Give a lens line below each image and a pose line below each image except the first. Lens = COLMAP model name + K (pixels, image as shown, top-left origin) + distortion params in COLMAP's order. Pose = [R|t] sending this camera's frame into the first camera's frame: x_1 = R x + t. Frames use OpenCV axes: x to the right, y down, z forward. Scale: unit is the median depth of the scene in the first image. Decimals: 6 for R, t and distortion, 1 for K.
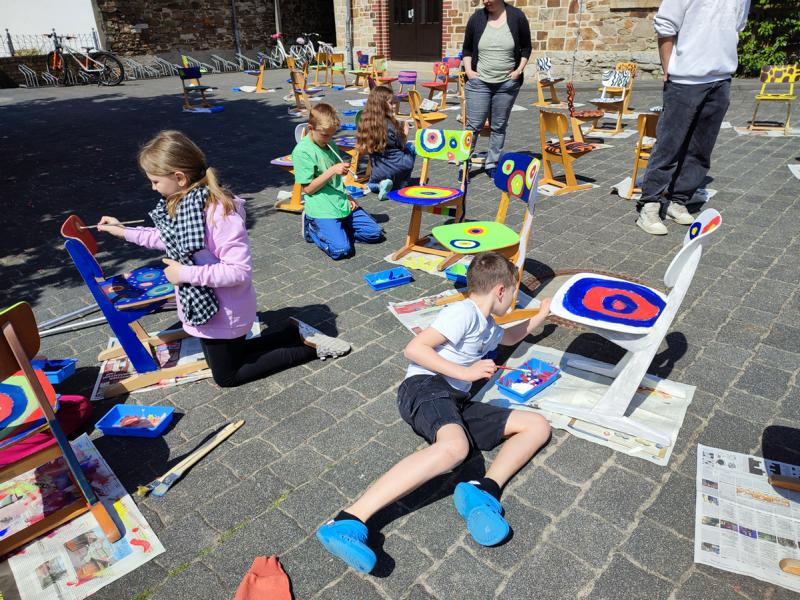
lens RADIAL K [[580.1, 0, 400.0], [0, 580.1, 300.0], [0, 0, 1]] dist [0.031149, -0.029480]
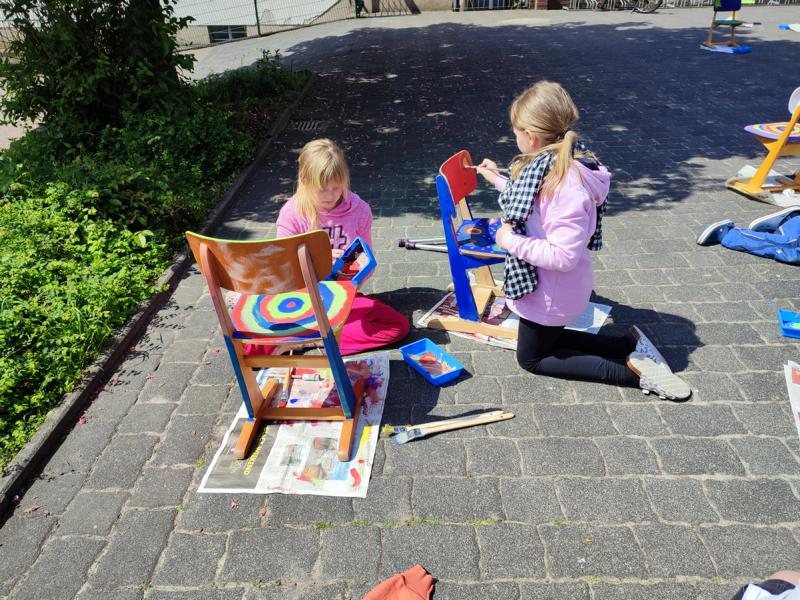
lens RADIAL K [[580.1, 0, 400.0], [0, 580.1, 300.0], [0, 0, 1]] dist [0.031149, -0.029480]
pose [[0.670739, 0.378888, -0.637615, 0.122432], [-0.309414, 0.924237, 0.223718, -0.105894], [0.674072, 0.047231, 0.737154, 0.216244]]
